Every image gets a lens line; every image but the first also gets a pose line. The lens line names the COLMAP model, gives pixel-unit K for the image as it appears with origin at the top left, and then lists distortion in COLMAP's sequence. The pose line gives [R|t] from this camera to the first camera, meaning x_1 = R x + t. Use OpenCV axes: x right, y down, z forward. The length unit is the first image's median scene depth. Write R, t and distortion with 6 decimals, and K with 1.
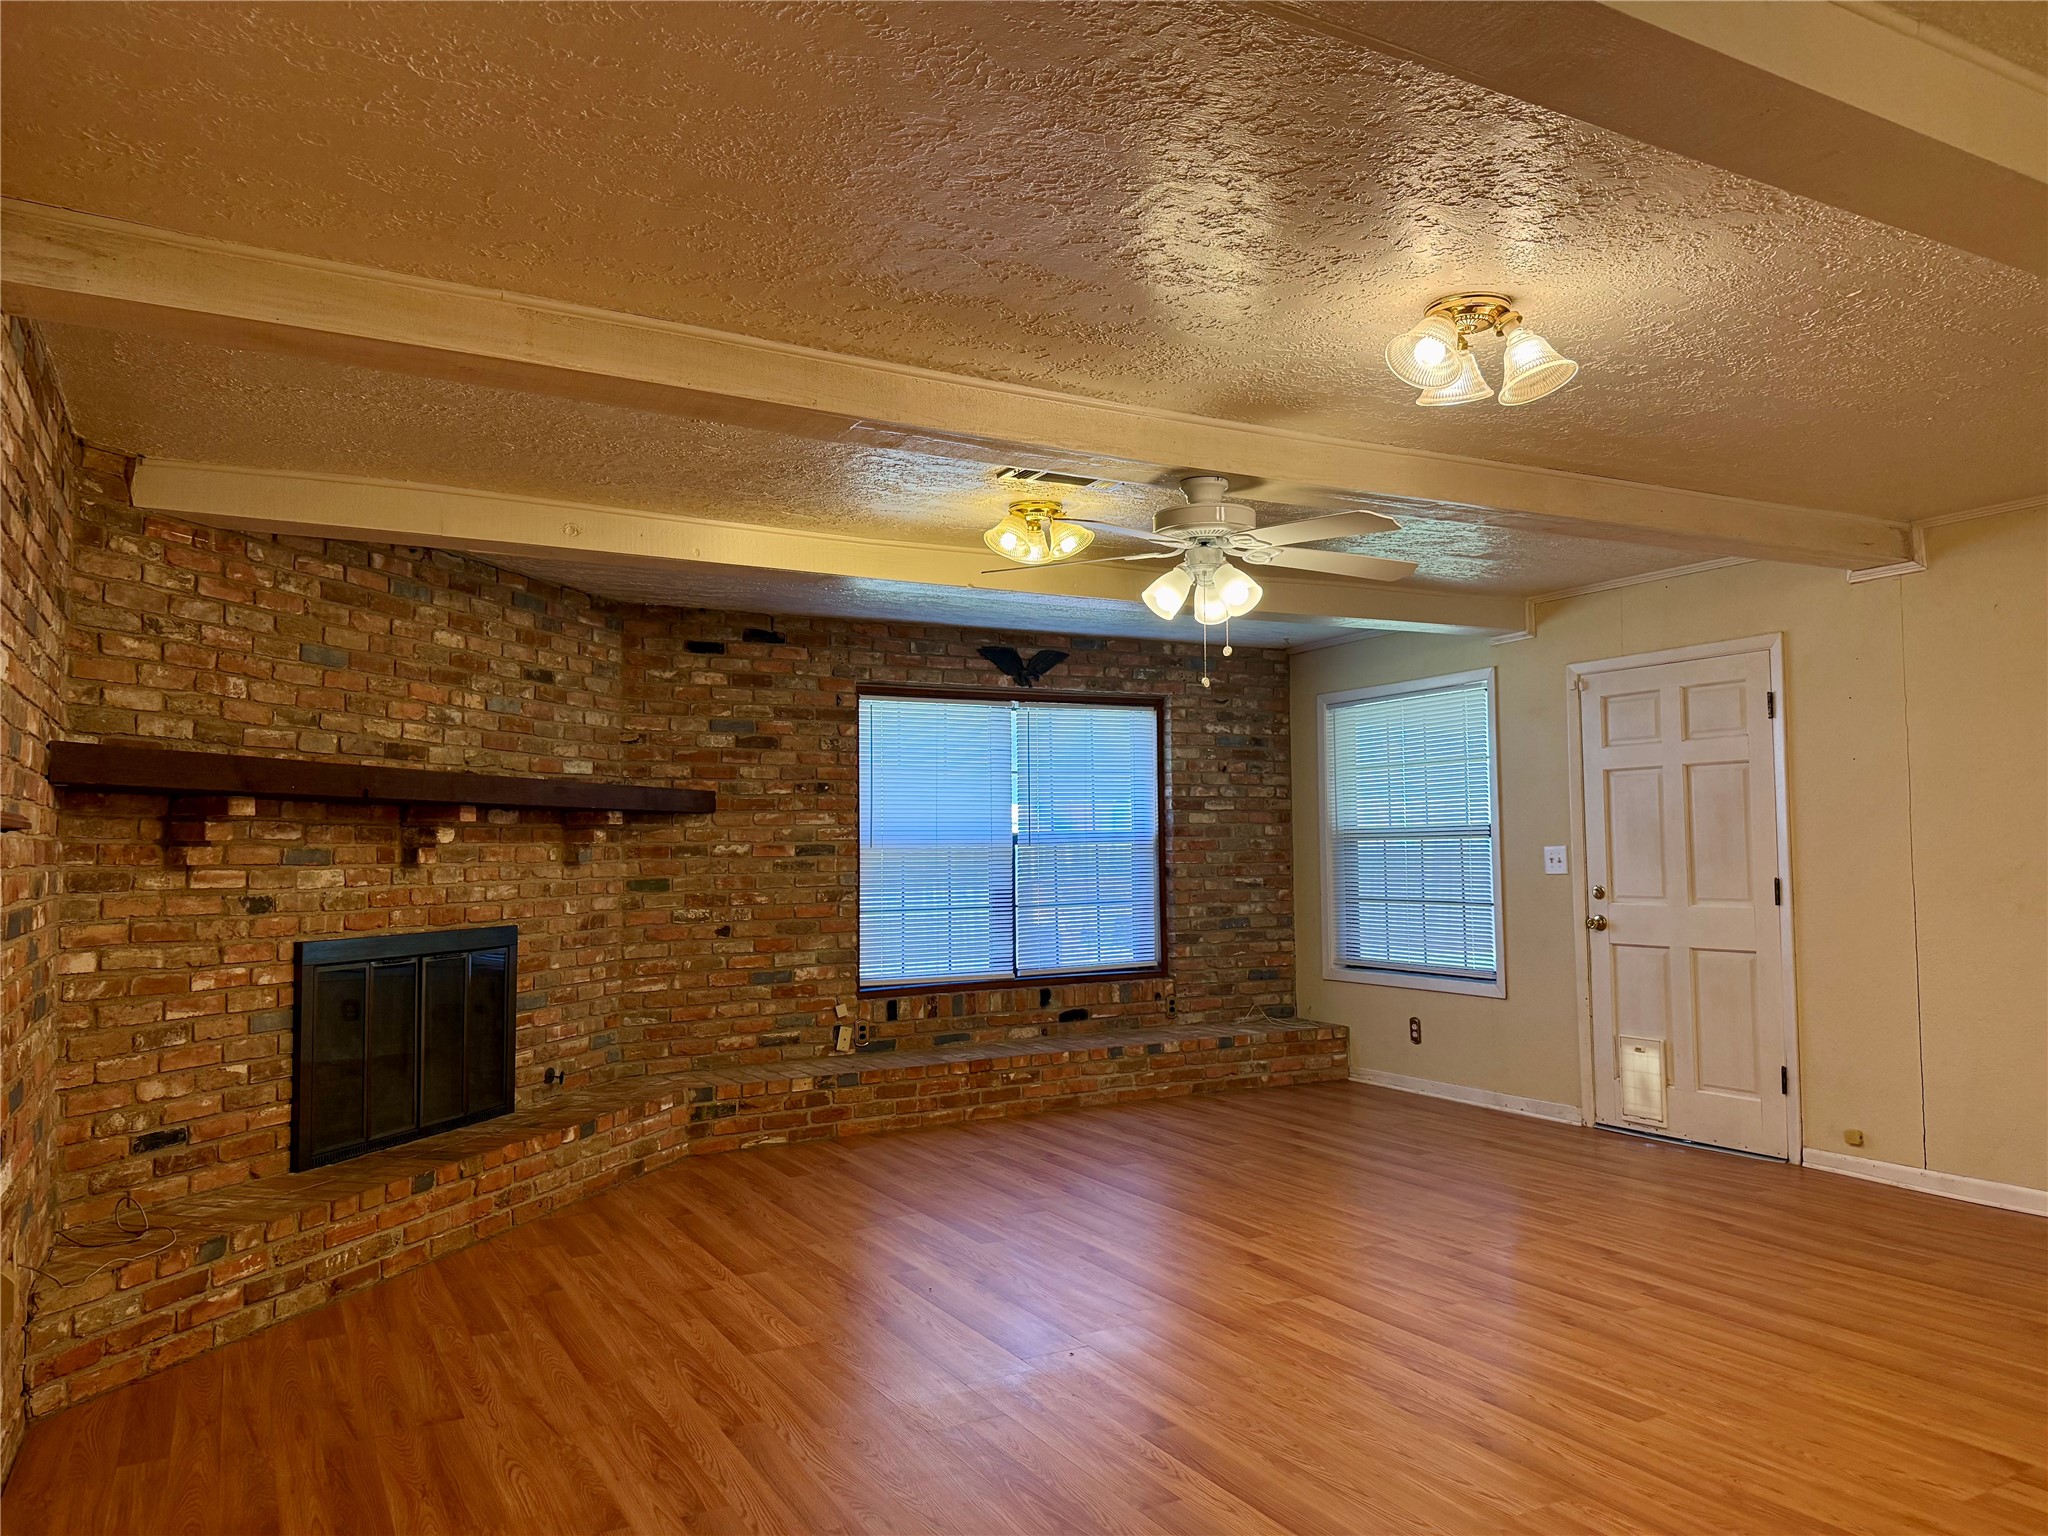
lens RADIAL K [[1432.8, 0, 1042.3], [0, 1432.8, 767.5], [0, 0, 1]] dist [0.083389, -0.105293]
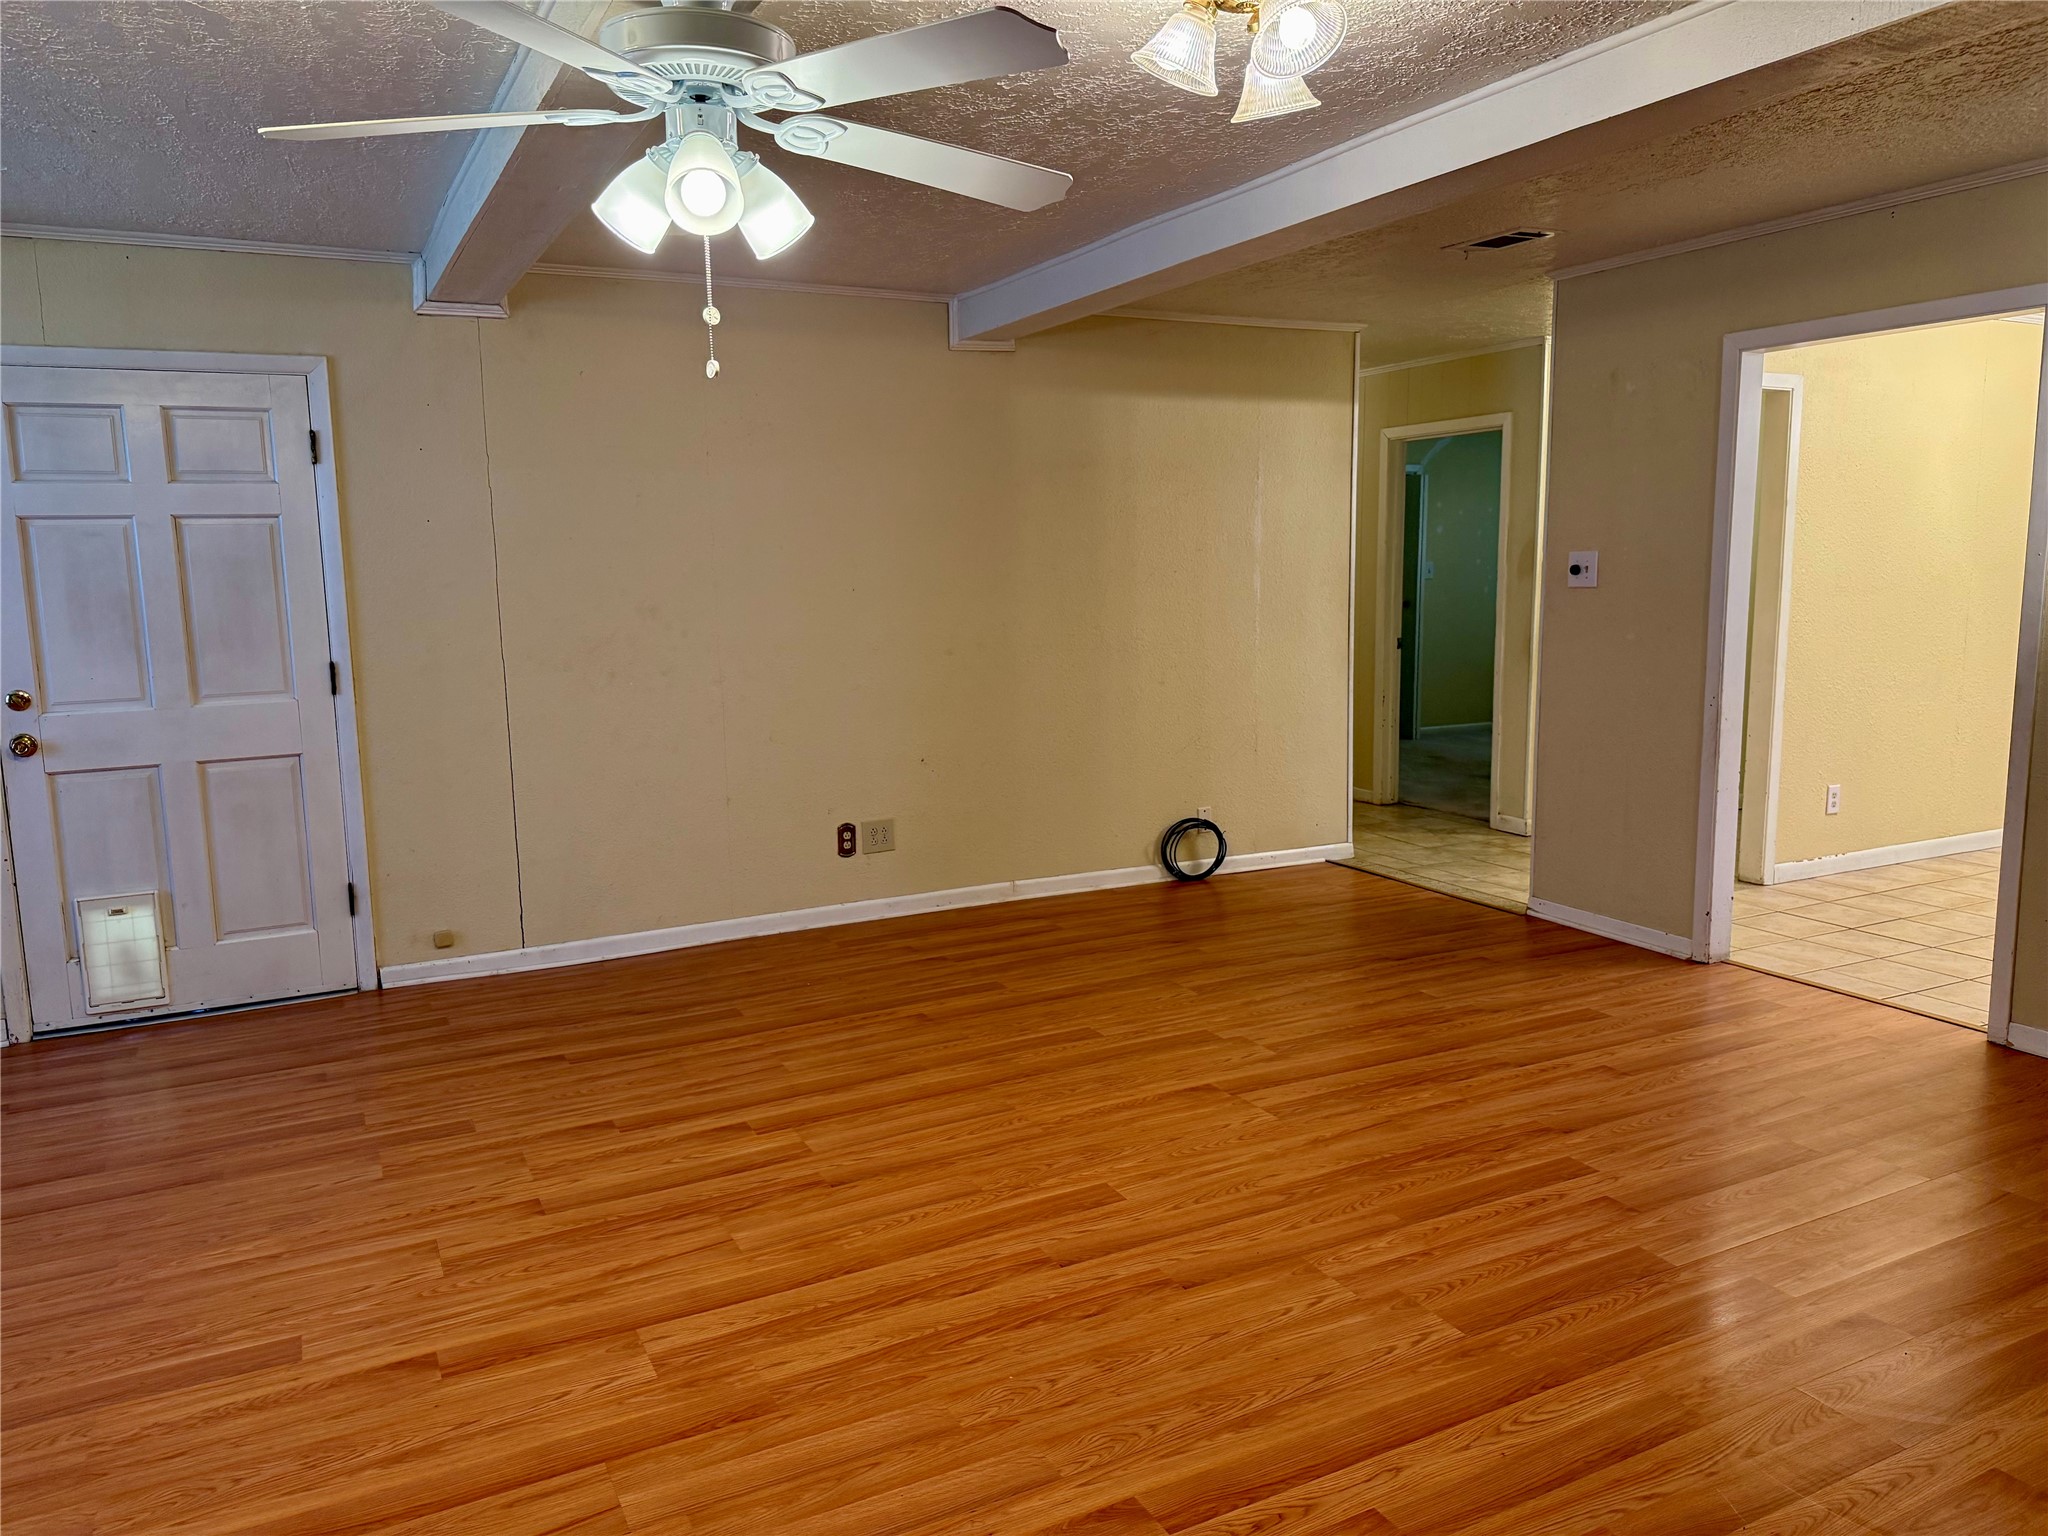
lens RADIAL K [[1432.8, 0, 1027.4], [0, 1432.8, 758.8], [0, 0, 1]] dist [0.083389, -0.105293]
pose [[0.036875, -0.129555, 0.990886, -0.296750], [-0.037988, 0.990662, 0.130940, 0.007256], [-0.998598, -0.042470, 0.031609, 0.560845]]
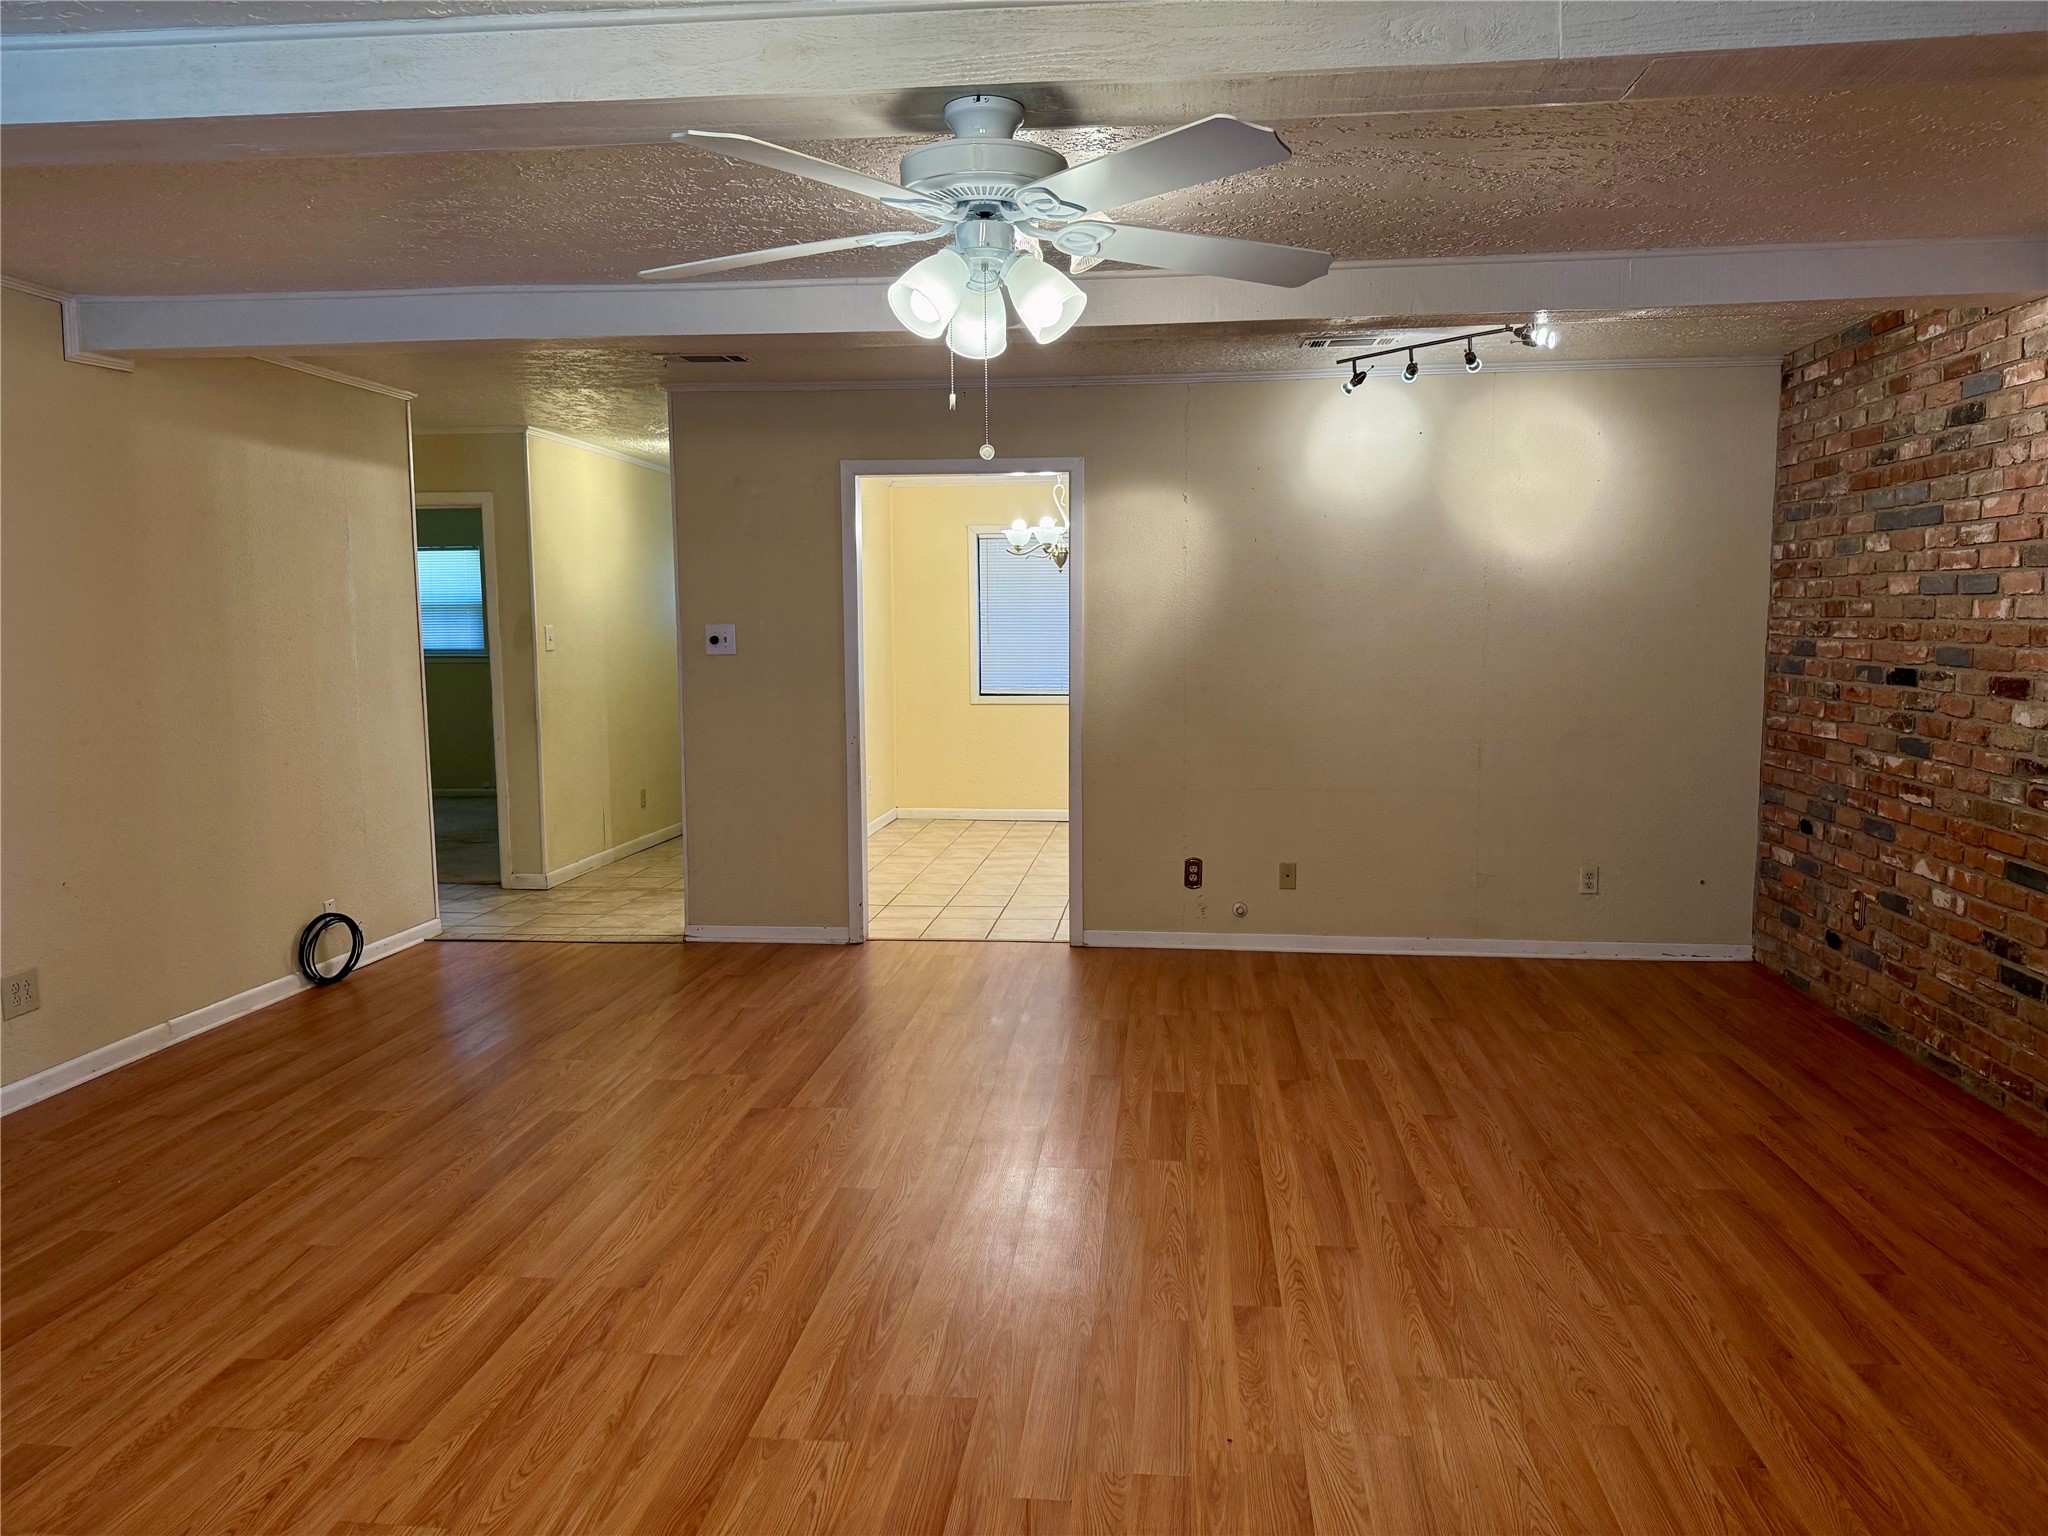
lens RADIAL K [[1432.8, 0, 1028.5], [0, 1432.8, 767.6], [0, 0, 1]] dist [0.083389, -0.105293]
pose [[-0.817233, -0.045023, 0.574546, -0.175271], [-0.017324, 0.998412, 0.053596, 0.028851], [-0.576047, 0.033847, -0.816715, 0.987837]]
